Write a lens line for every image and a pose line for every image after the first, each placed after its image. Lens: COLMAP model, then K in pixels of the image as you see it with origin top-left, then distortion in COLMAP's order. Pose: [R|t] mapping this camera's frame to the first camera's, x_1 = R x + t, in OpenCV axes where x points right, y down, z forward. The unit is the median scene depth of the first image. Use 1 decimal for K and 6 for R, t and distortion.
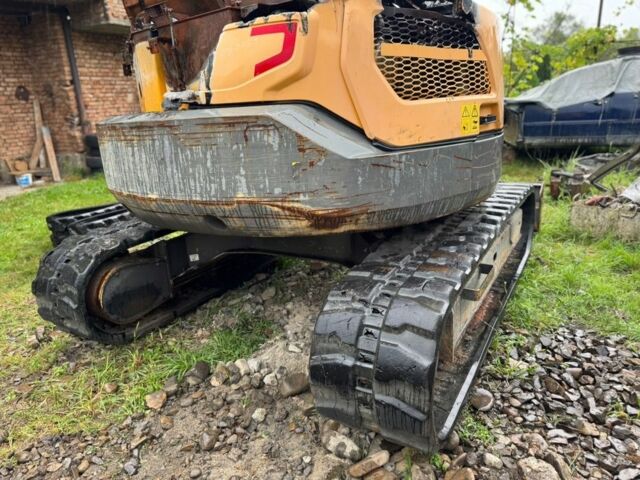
lens RADIAL K [[457.5, 0, 319.2], [0, 457.5, 239.2], [0, 0, 1]] dist [-0.009404, -0.014441]
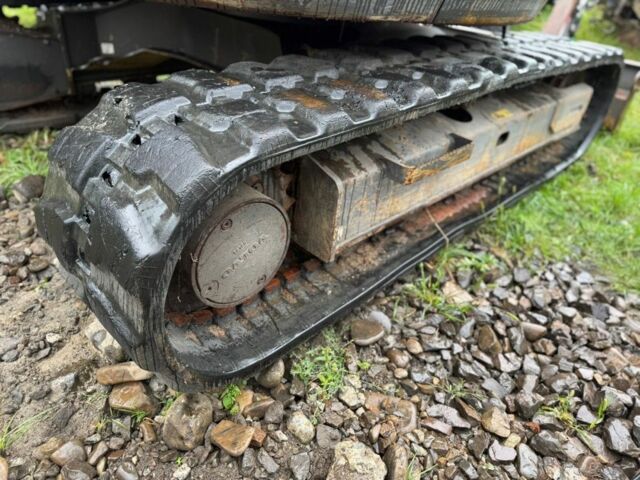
lens RADIAL K [[457.5, 0, 320.4], [0, 457.5, 241.1], [0, 0, 1]] dist [-0.009404, -0.014441]
pose [[0.958985, 0.260504, -0.111742, 0.311530], [-0.215907, 0.926721, 0.307526, 0.039614], [0.183665, -0.270787, 0.944956, 0.365278]]
